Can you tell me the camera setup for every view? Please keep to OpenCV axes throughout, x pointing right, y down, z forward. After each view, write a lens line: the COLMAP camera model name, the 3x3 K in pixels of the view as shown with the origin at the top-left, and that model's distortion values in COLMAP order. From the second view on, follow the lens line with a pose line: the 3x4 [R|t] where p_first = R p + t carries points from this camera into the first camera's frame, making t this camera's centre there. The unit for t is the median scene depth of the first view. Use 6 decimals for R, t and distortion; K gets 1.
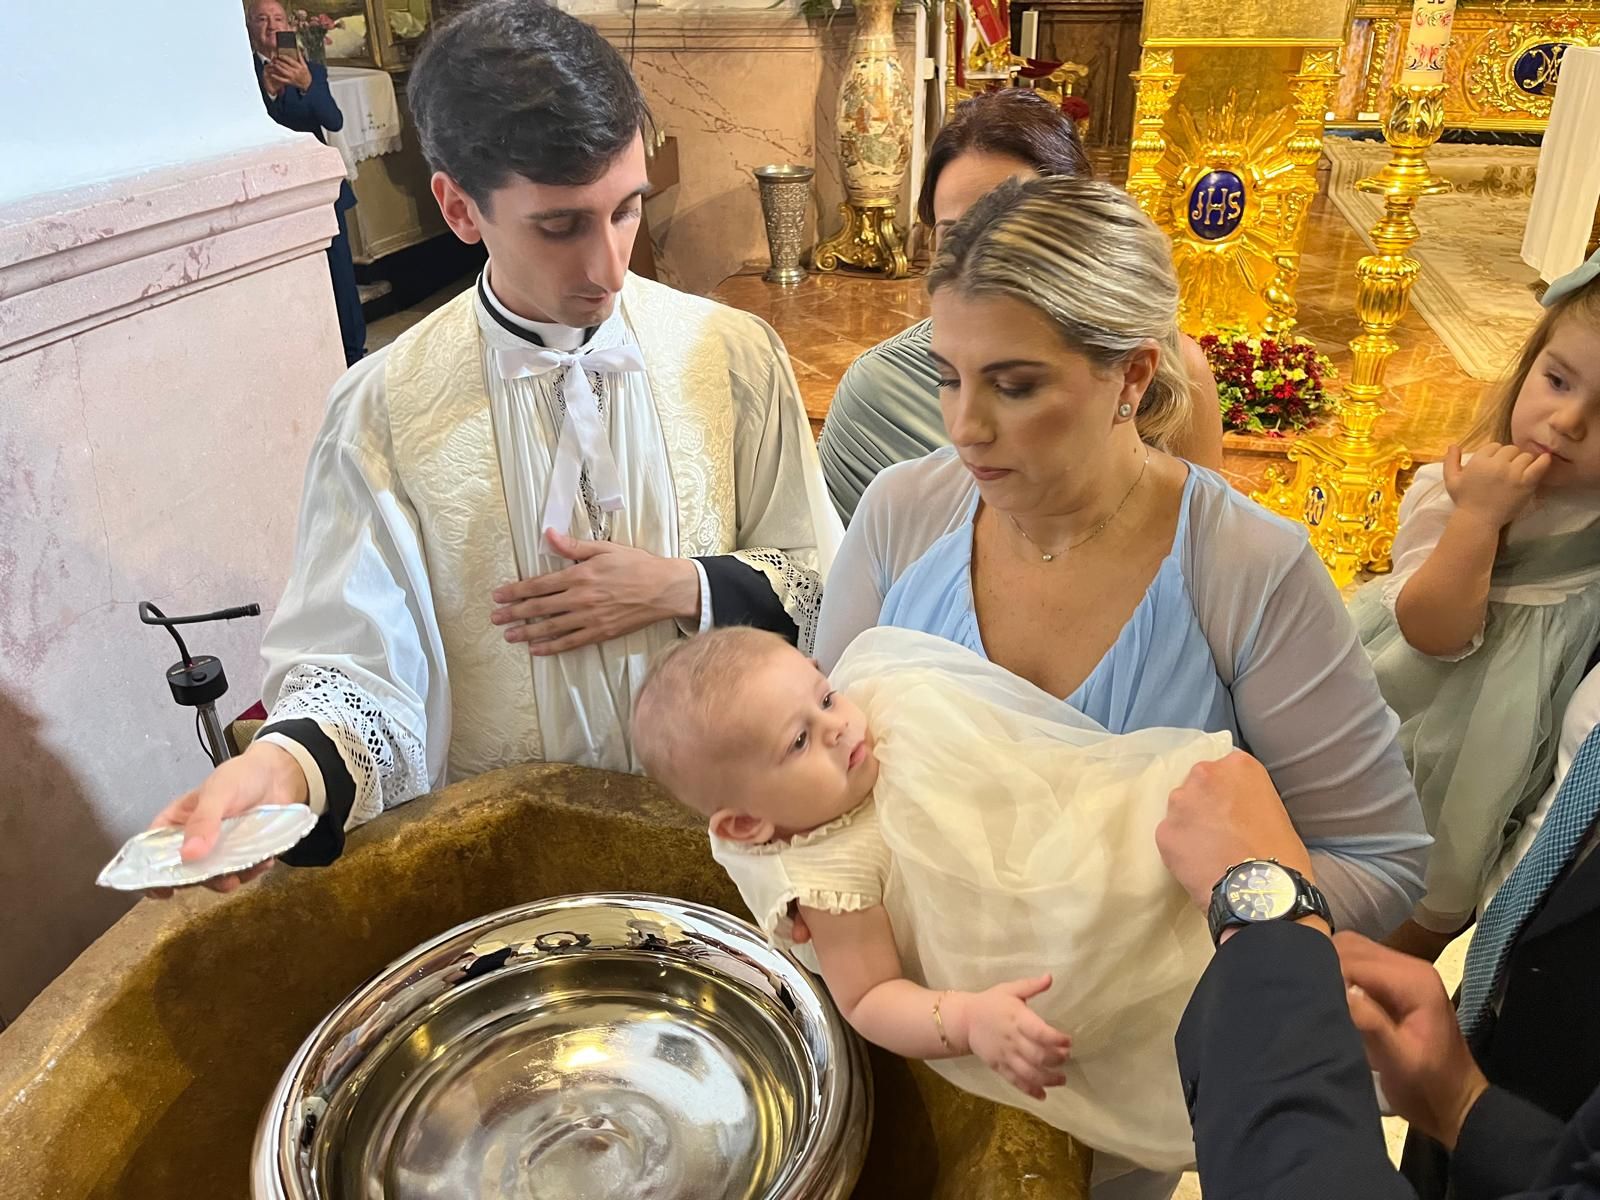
lens RADIAL K [[1207.0, 0, 801.5], [0, 1207.0, 610.6], [0, 0, 1]] dist [0.053454, -0.086685]
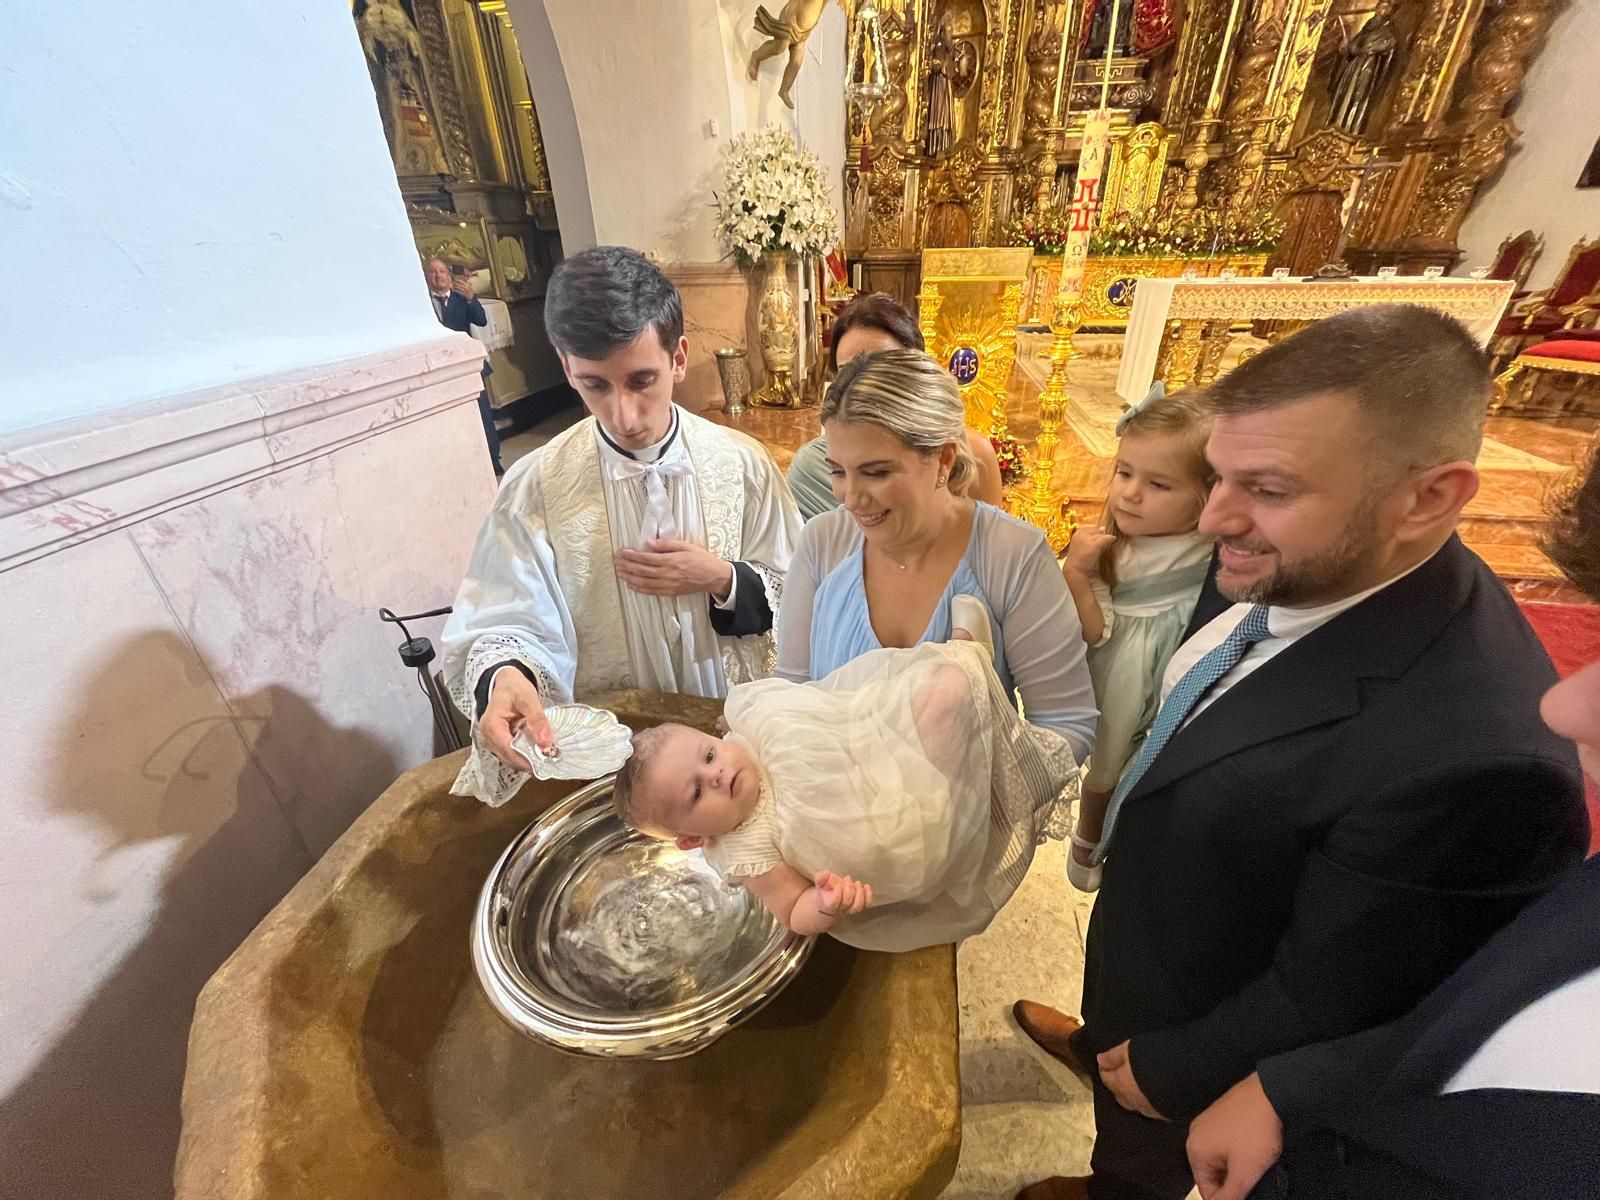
lens RADIAL K [[642.6, 0, 800.2], [0, 642.6, 611.1], [0, 0, 1]] dist [-0.006372, 0.000047]
pose [[0.995592, -0.047744, 0.080724, -0.009415], [0.044889, 0.998313, 0.036814, -0.003340], [-0.082346, -0.033028, 0.996056, 0.018103]]
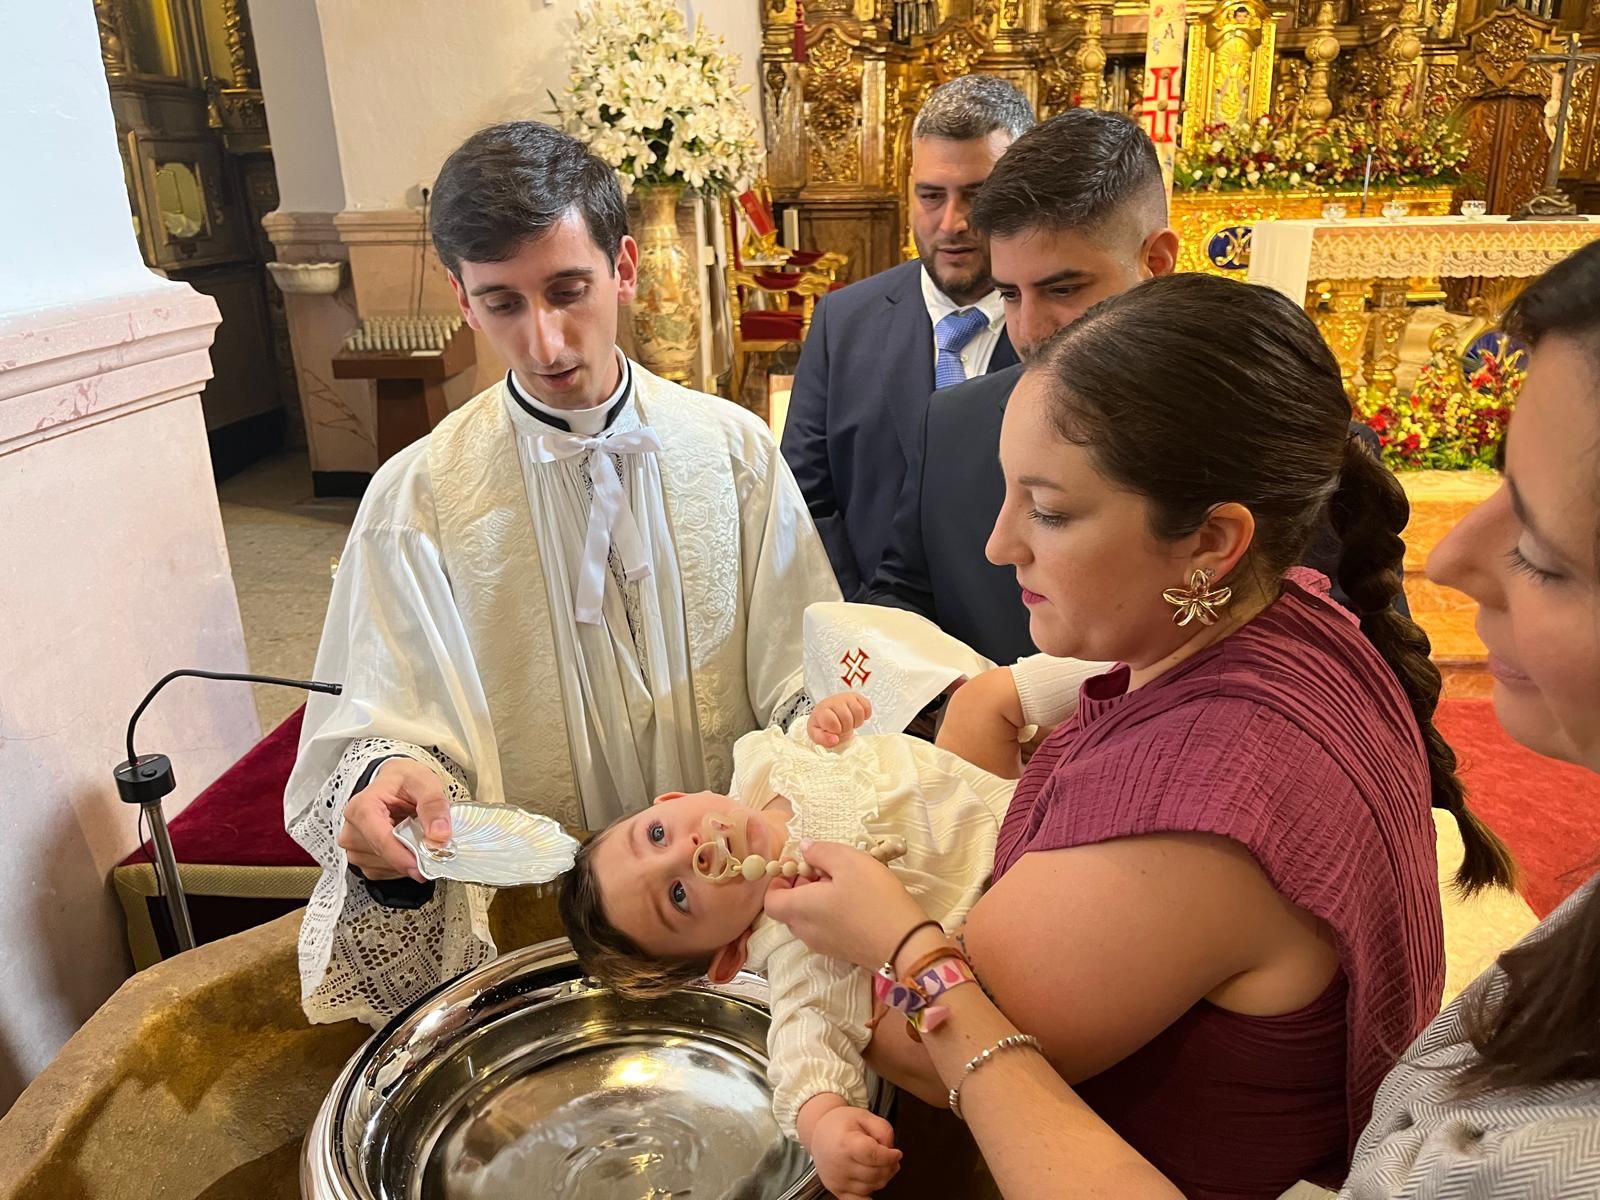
lens RADIAL K [[1207.0, 0, 808.6], [0, 1207.0, 610.5], [0, 0, 1]] dist [0.053454, -0.086685]
pose [[0.980617, -0.069249, 0.183290, -0.044306], [0.095488, 0.985757, -0.138439, 0.035208], [-0.171093, 0.153257, 0.973262, -0.024269]]
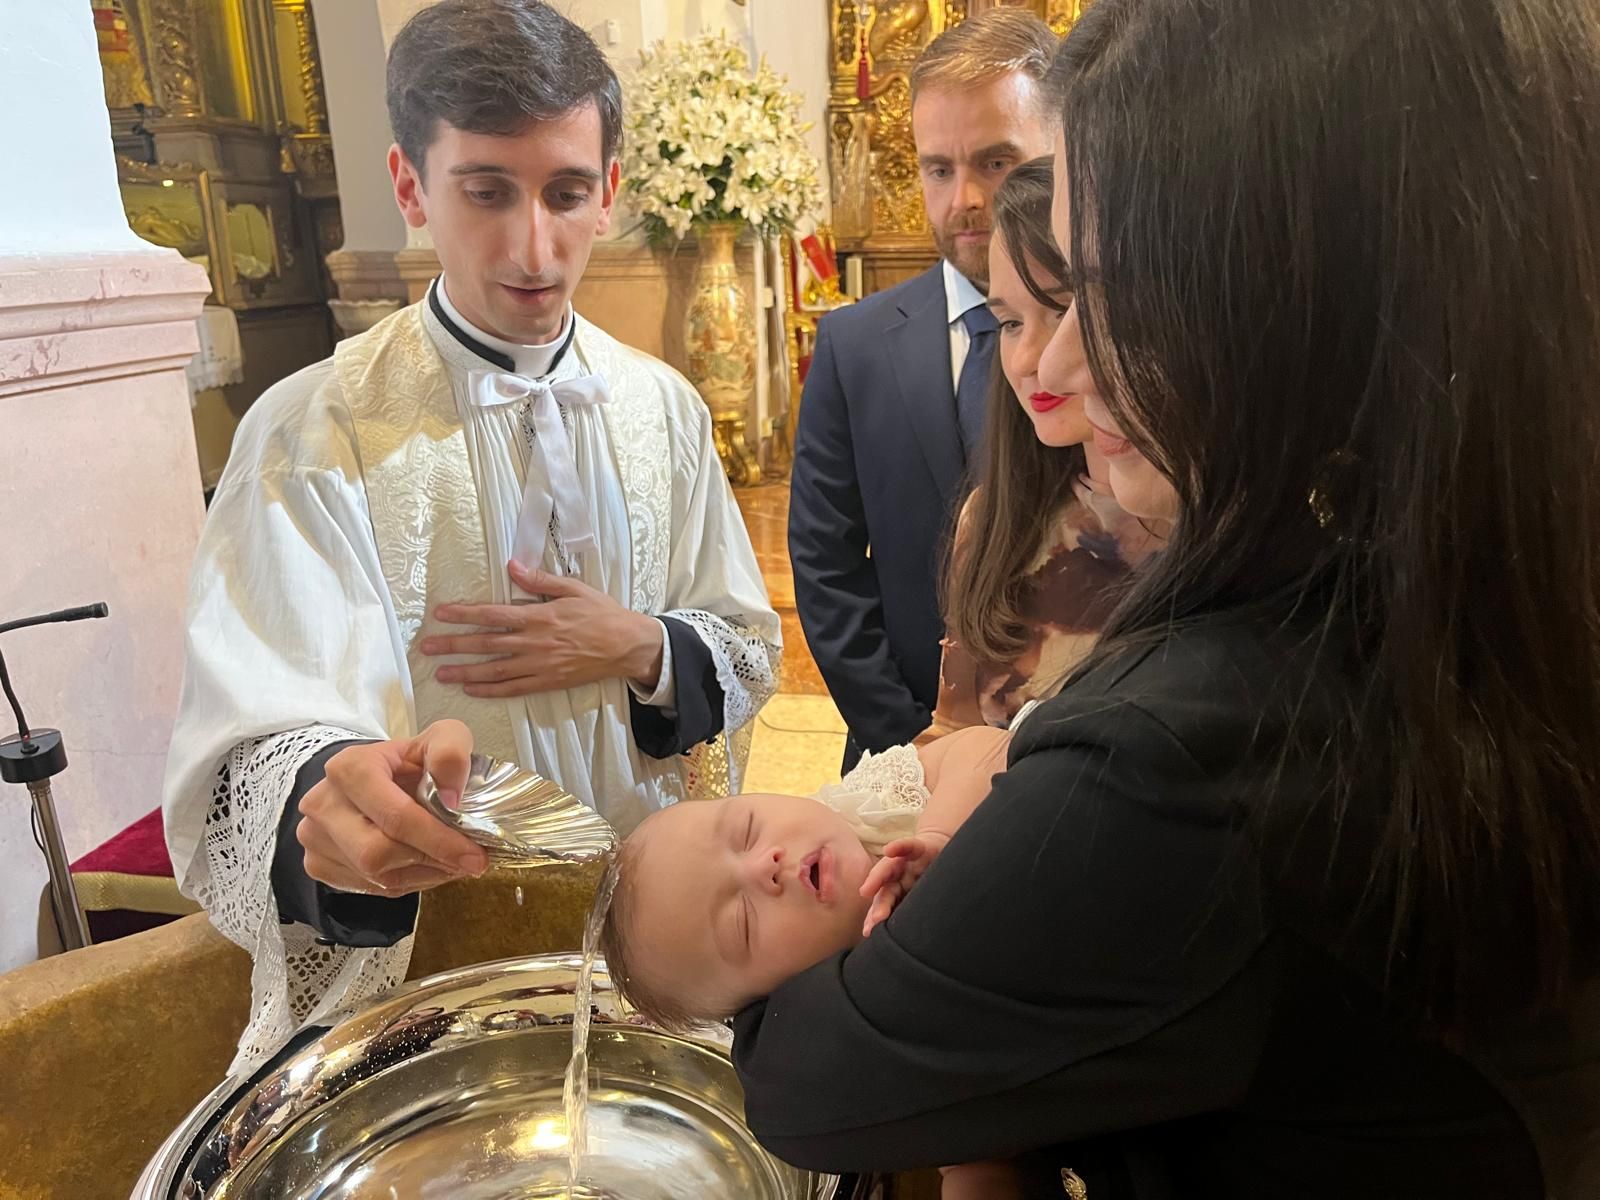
lens RADIAL K [[1207.0, 0, 795.9], [0, 1207.0, 621.3], [0, 0, 1]] dist [0.053454, -0.086685]
pose [[0.991408, -0.038855, 0.124901, -0.022763], [0.061977, 0.980412, -0.186953, 0.049755], [-0.115190, 0.193087, 0.974396, 0.030393]]
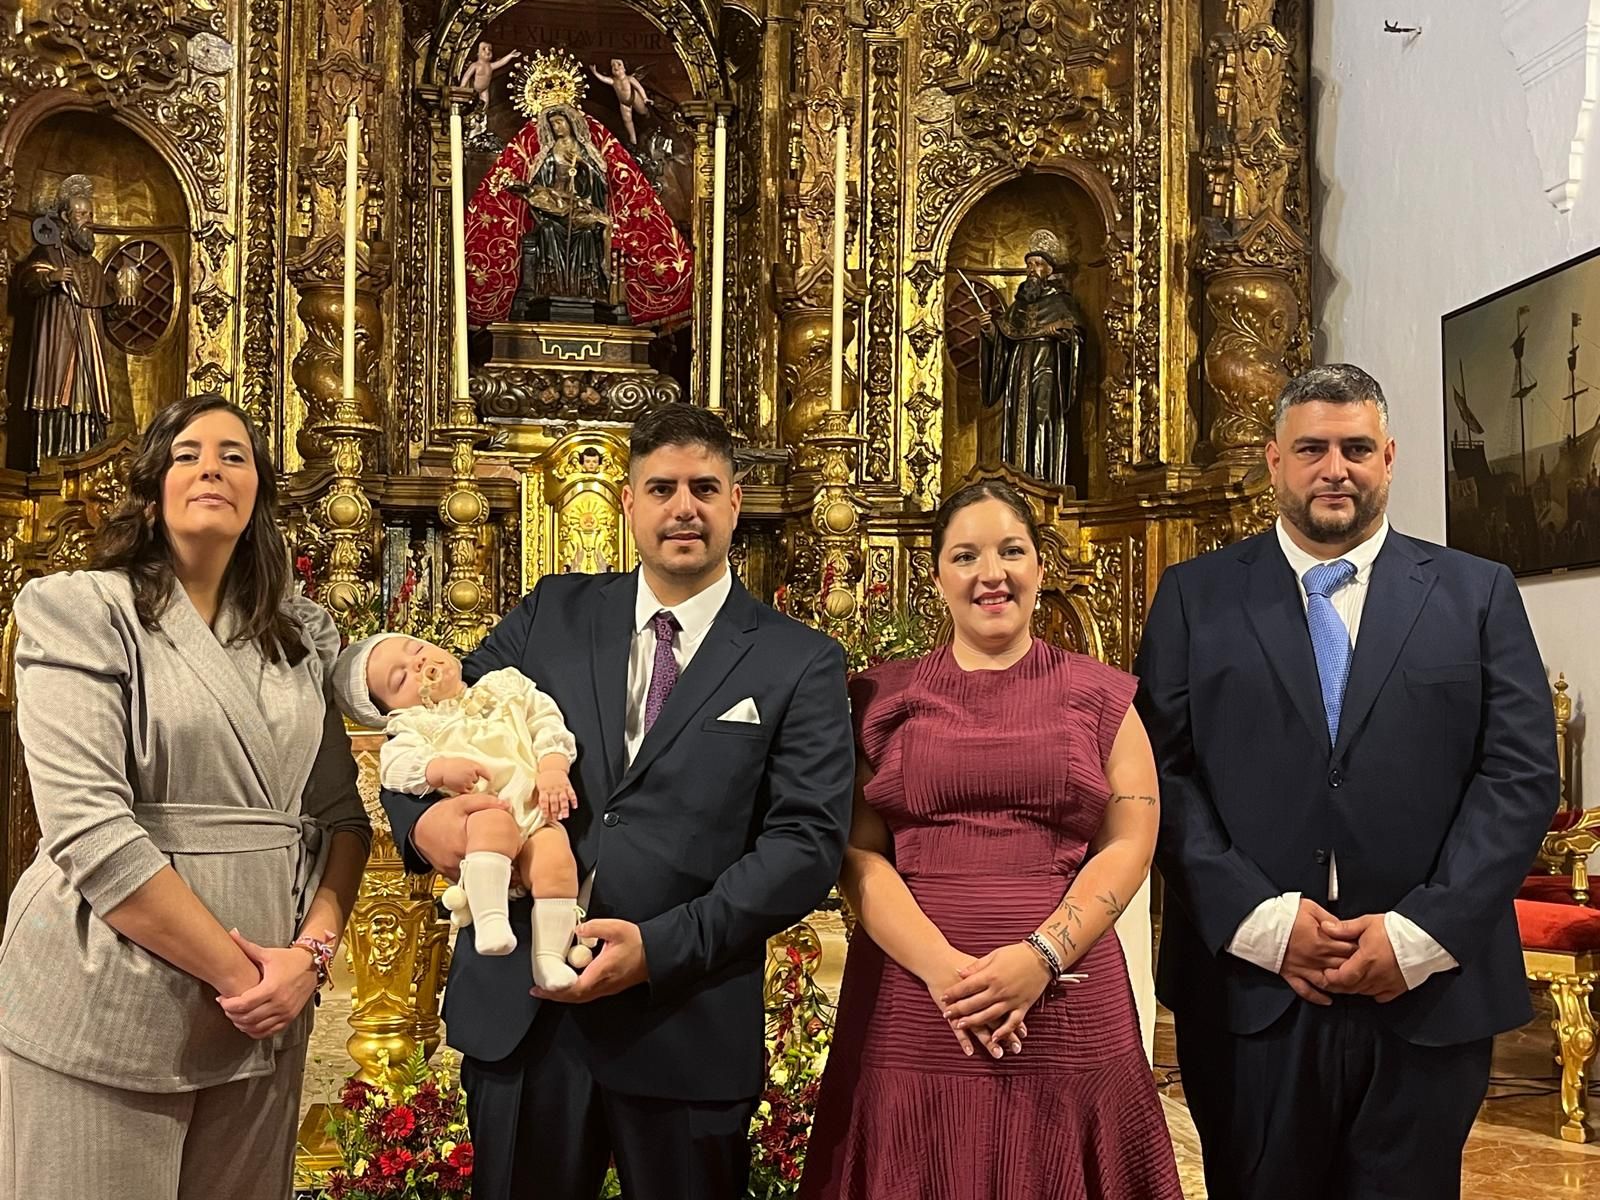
lens RADIAL K [[1879.8, 0, 877.1], [0, 1879.8, 645.6], [0, 0, 1]] dist [0.022290, 0.000000]
pose [[0.909900, 0.042256, 0.412670, 0.652132], [0.176062, 0.861416, -0.476408, 0.021858], [-0.375612, 0.506139, 0.776363, 0.124097]]
